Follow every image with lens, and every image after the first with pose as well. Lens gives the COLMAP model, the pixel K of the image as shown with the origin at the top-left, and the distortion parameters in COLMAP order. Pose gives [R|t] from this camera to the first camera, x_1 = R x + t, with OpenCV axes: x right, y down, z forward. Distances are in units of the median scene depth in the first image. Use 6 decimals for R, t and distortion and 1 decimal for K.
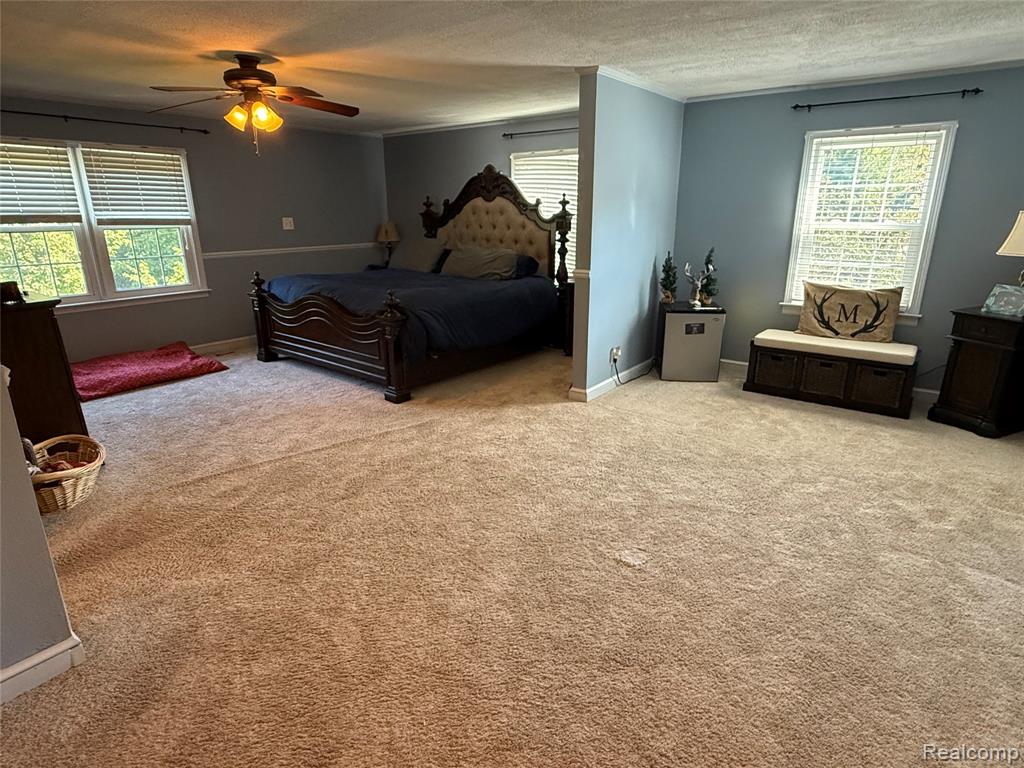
lens RADIAL K [[566.5, 0, 512.0], [0, 566.5, 384.0], [0, 0, 1]] dist [-0.001487, -0.000064]
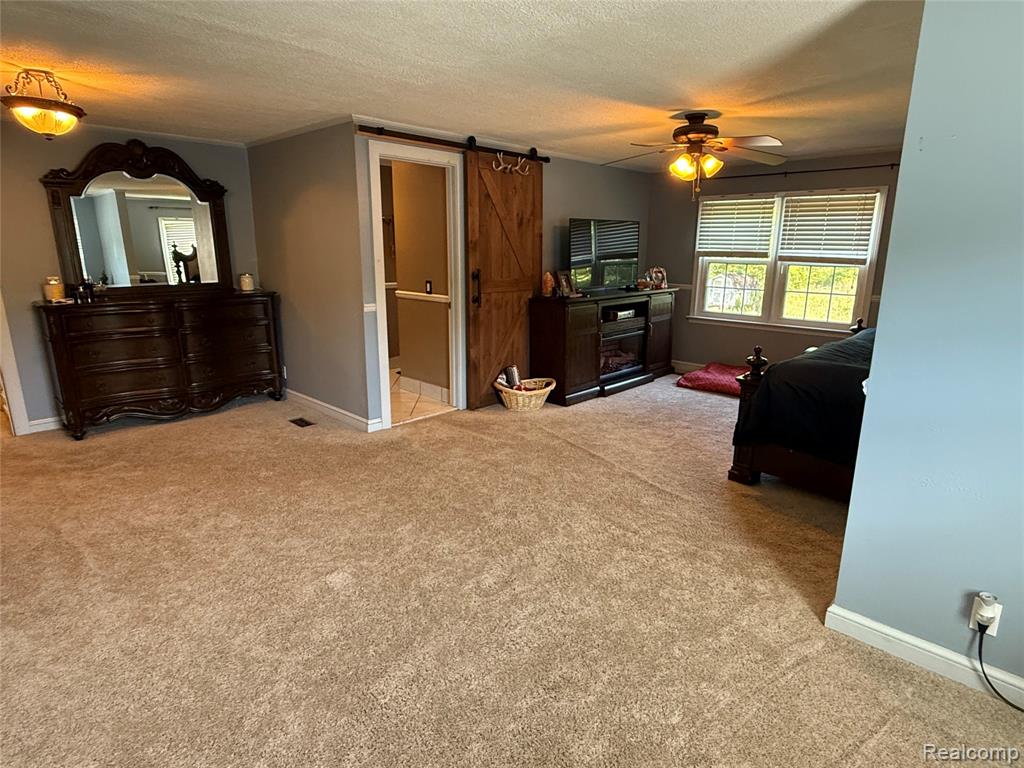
lens RADIAL K [[566.5, 0, 512.0], [0, 566.5, 384.0], [0, 0, 1]] dist [-0.001487, -0.000064]
pose [[-0.115426, 0.240339, -0.963802, 0.544122], [-0.303553, 0.915335, 0.264607, -0.195175], [0.945797, 0.323108, -0.032698, 0.613772]]
